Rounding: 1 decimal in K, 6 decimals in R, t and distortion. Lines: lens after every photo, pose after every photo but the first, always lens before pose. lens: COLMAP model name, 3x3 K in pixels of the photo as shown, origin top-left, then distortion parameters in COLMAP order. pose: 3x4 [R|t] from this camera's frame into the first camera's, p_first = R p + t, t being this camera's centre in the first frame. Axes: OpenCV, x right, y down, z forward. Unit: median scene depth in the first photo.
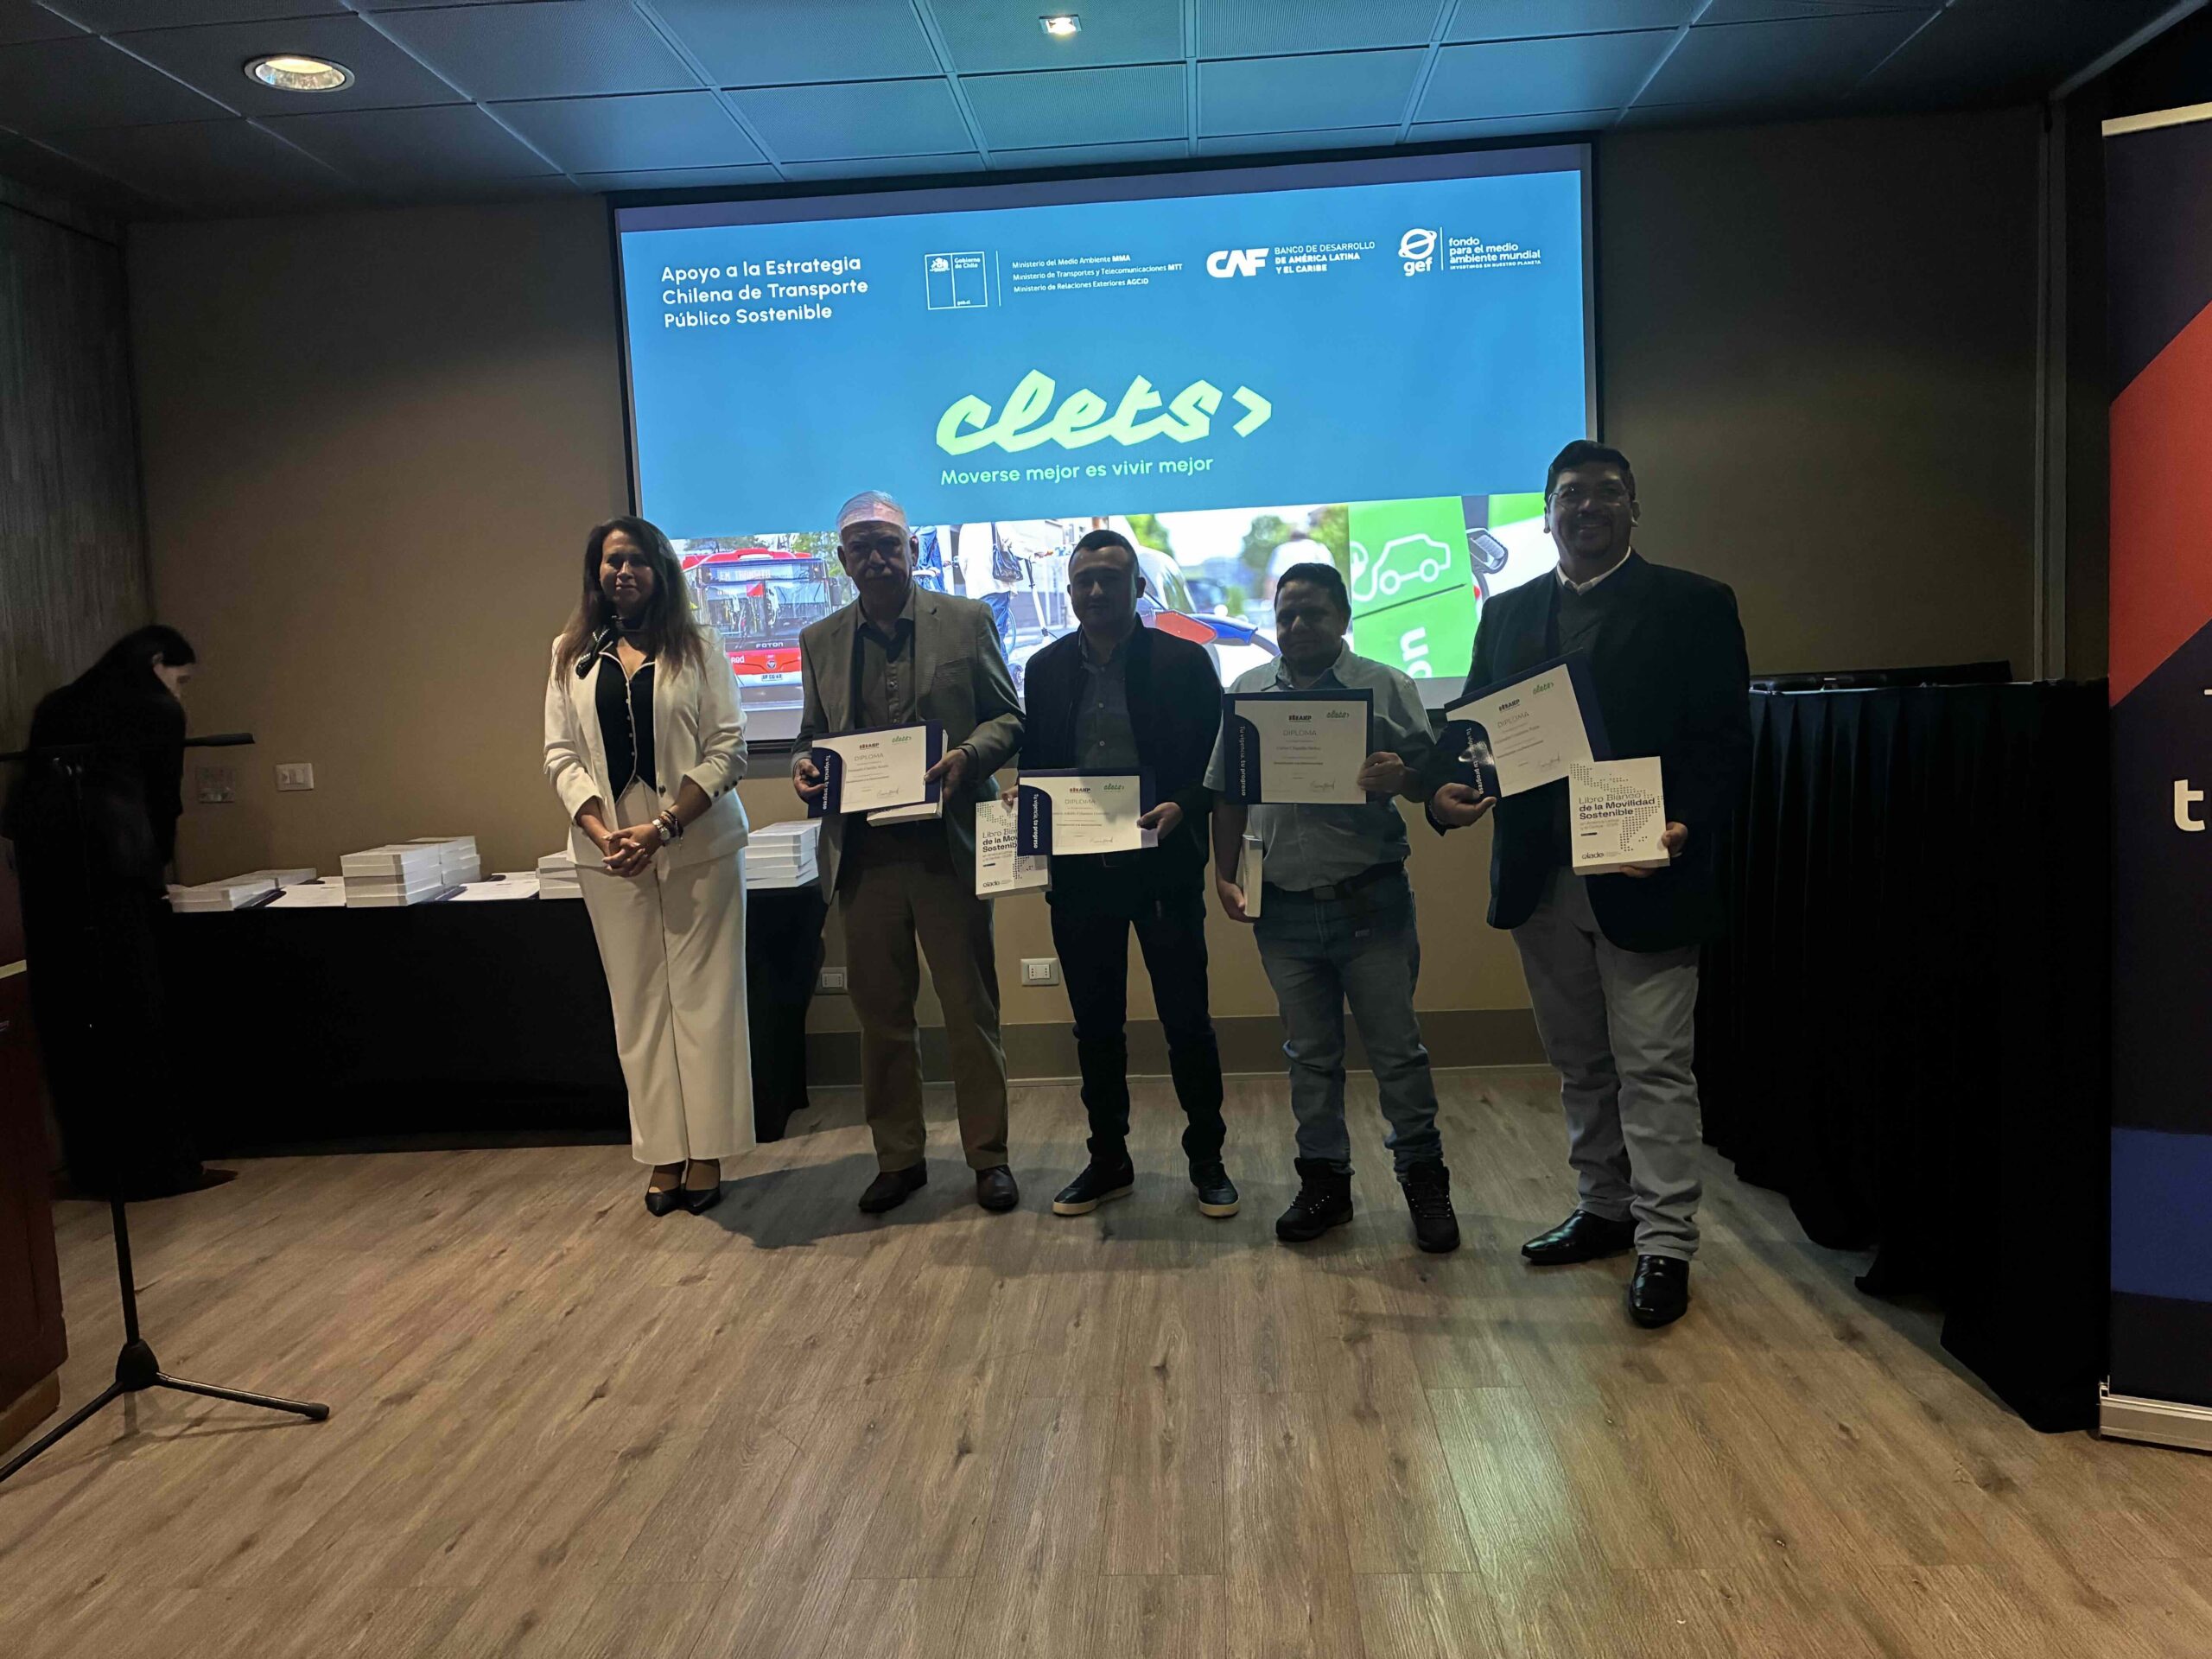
lens RADIAL K [[1738.8, 0, 1117.8], [0, 1738.8, 819.9], [0, 0, 1]] dist [0.025560, -0.007680]
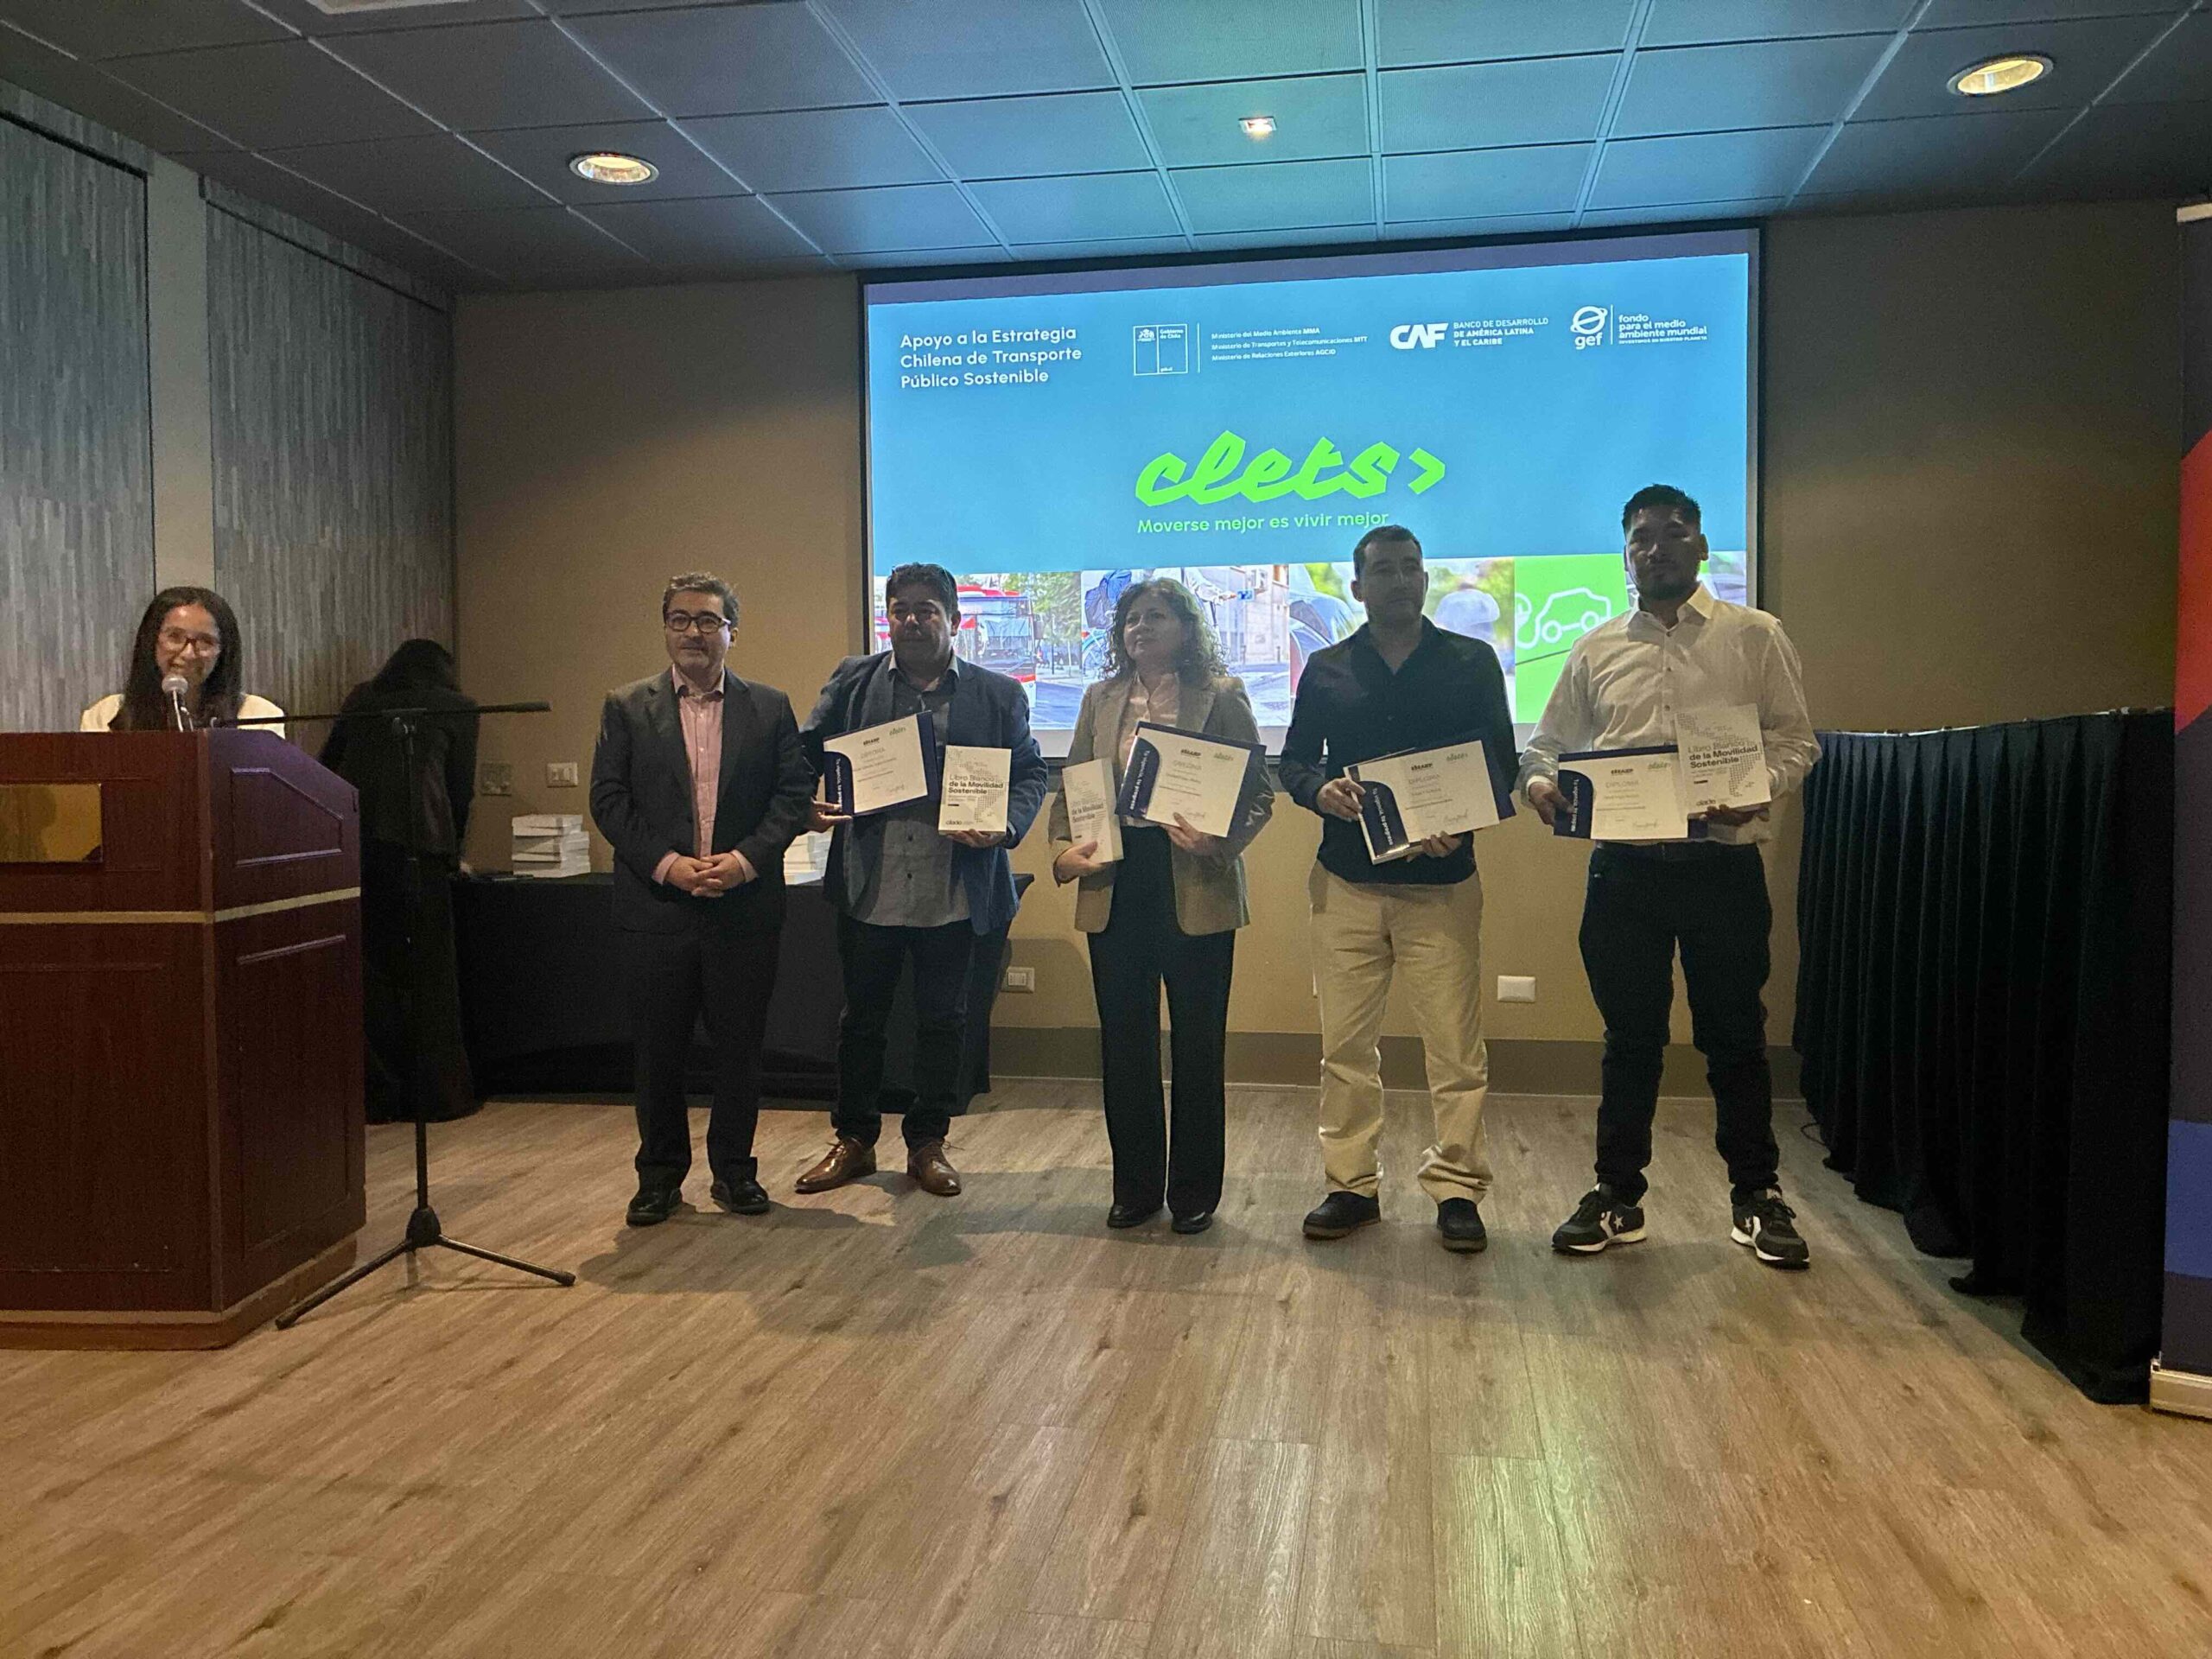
lens RADIAL K [[1754.1, 0, 1107.1], [0, 1754.1, 804.8], [0, 0, 1]] dist [0.026142, -0.005245]
pose [[0.991571, 0.043380, -0.122090, 0.023818], [-0.049861, 0.997477, -0.050541, 0.039412], [0.119589, 0.056202, 0.991231, -0.099250]]
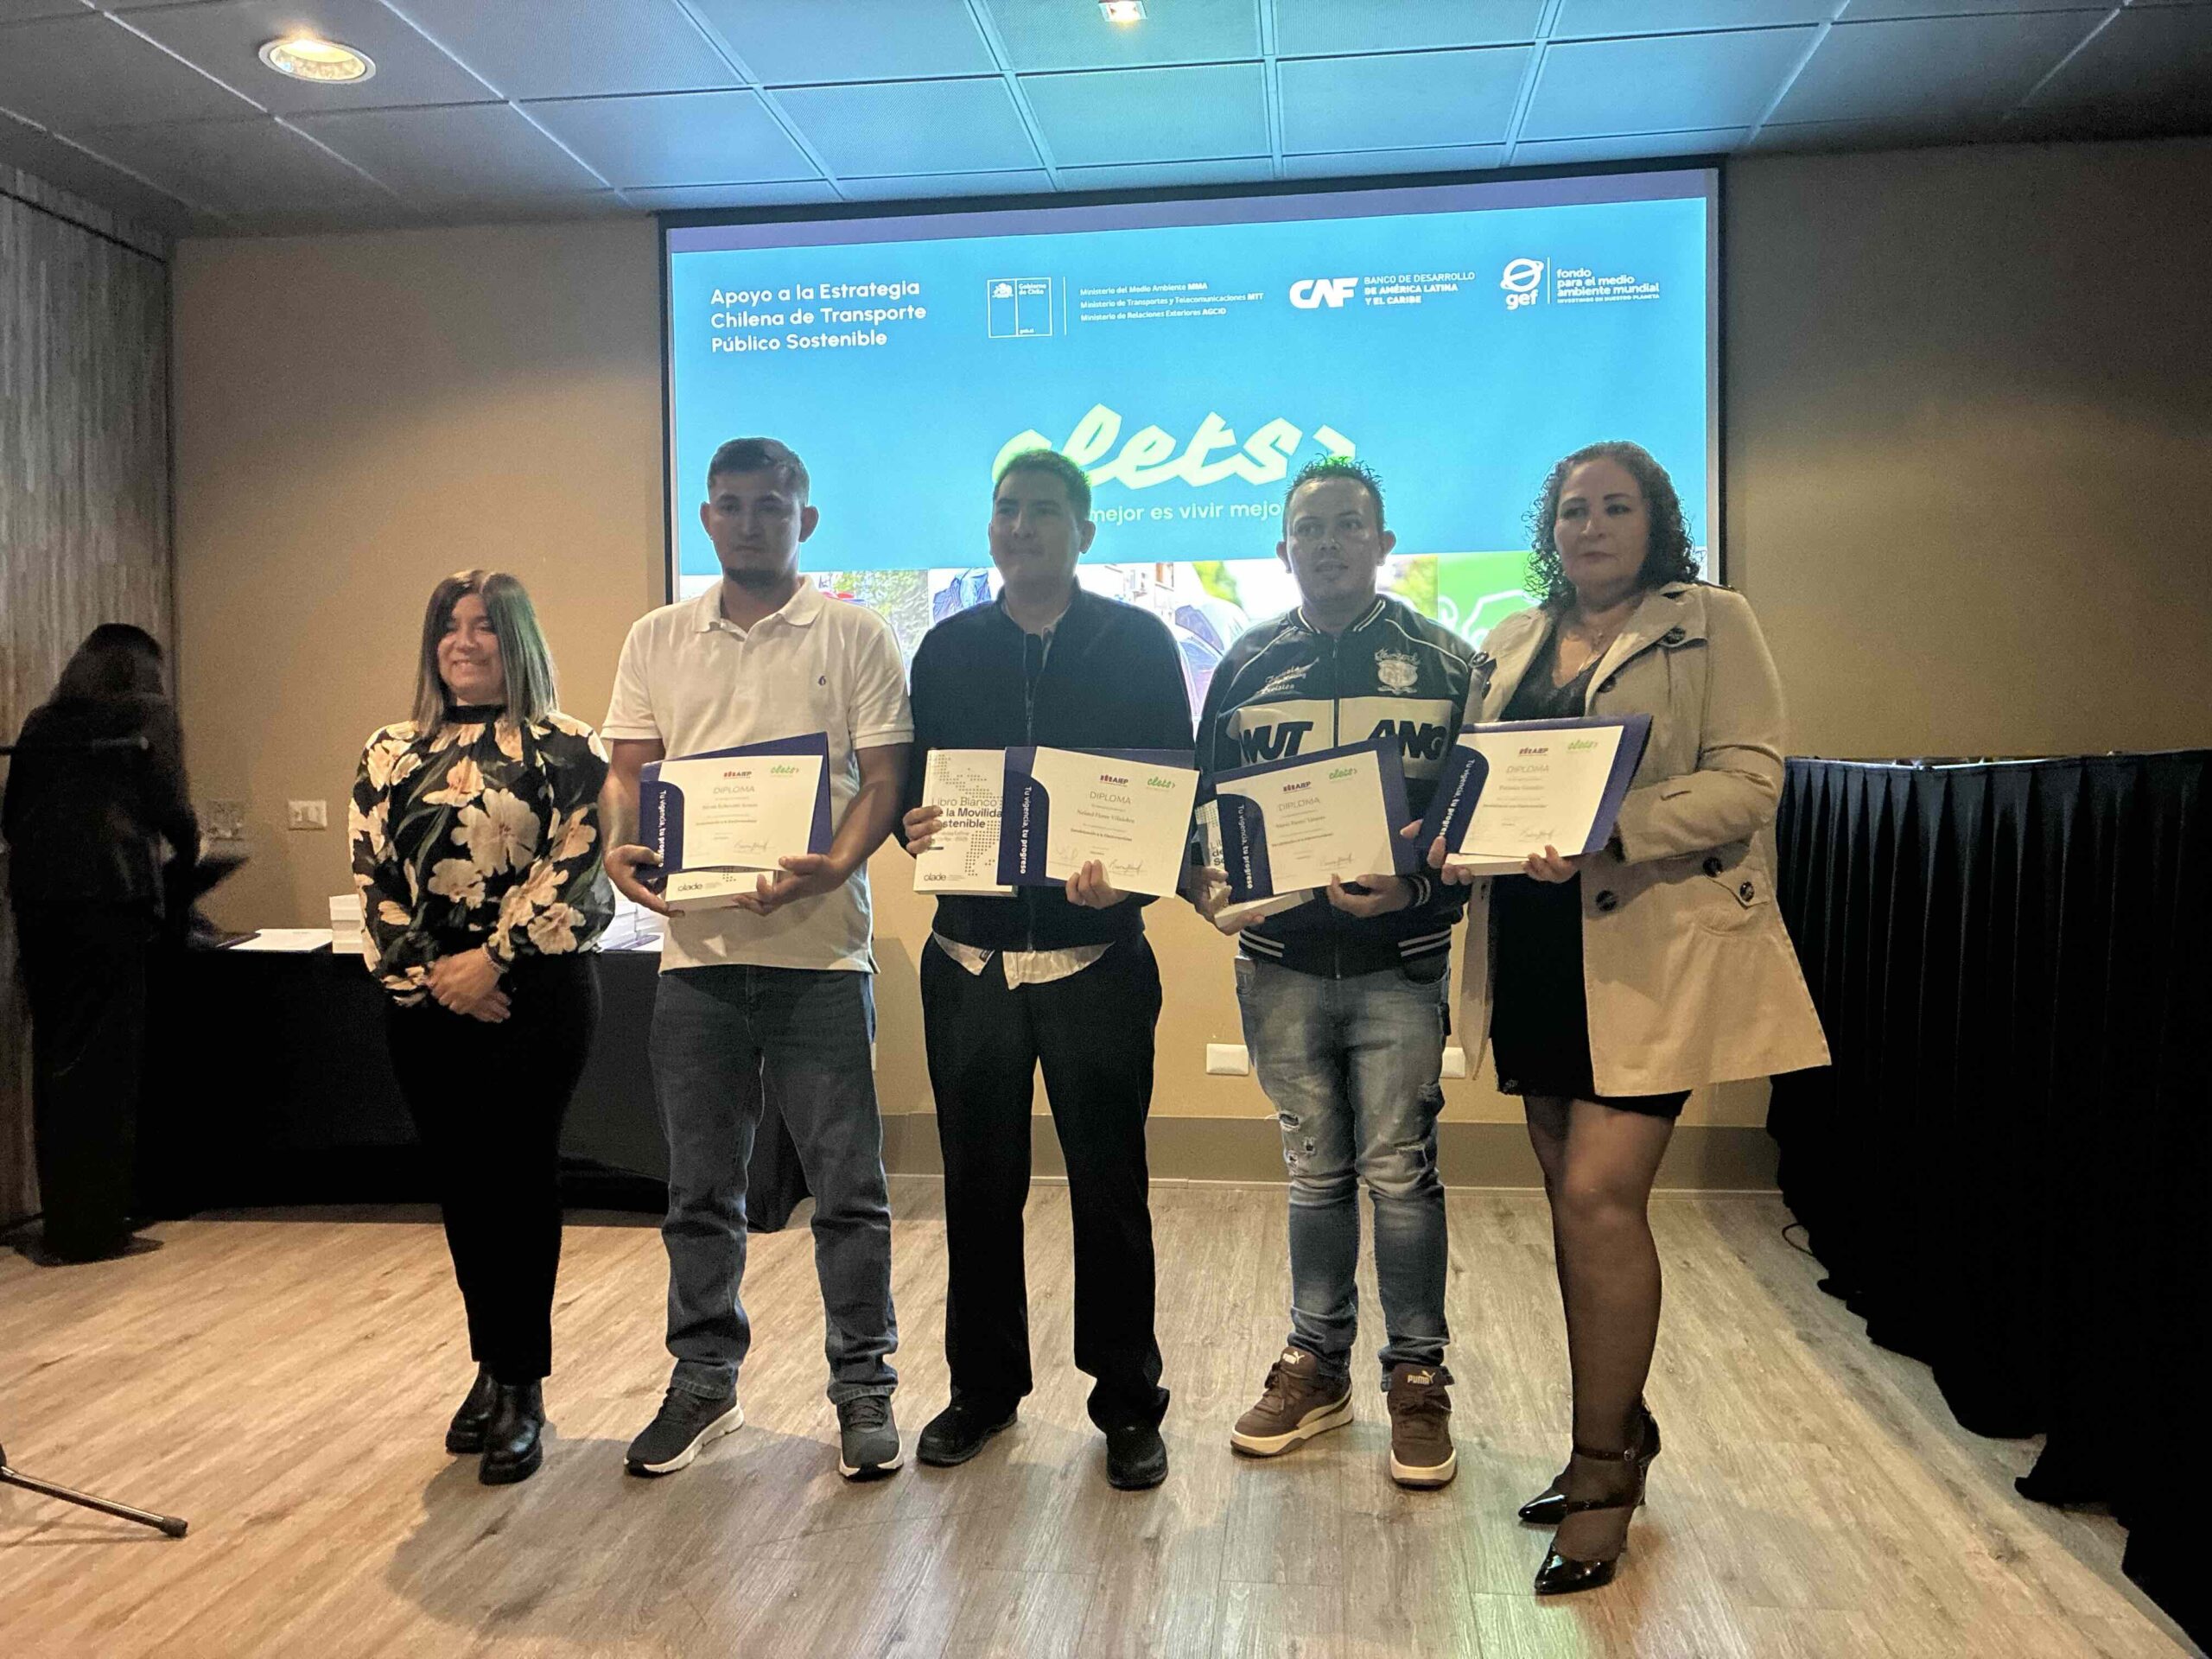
lens RADIAL K [[1730.9, 0, 1115.8], [0, 1730.9, 802.2], [0, 0, 1]] dist [0.048322, -0.058074]
pose [[0.996945, 0.036035, -0.069292, 0.034410], [-0.040336, 0.997280, -0.061696, 0.010588], [0.066881, 0.064303, 0.995687, 0.099887]]
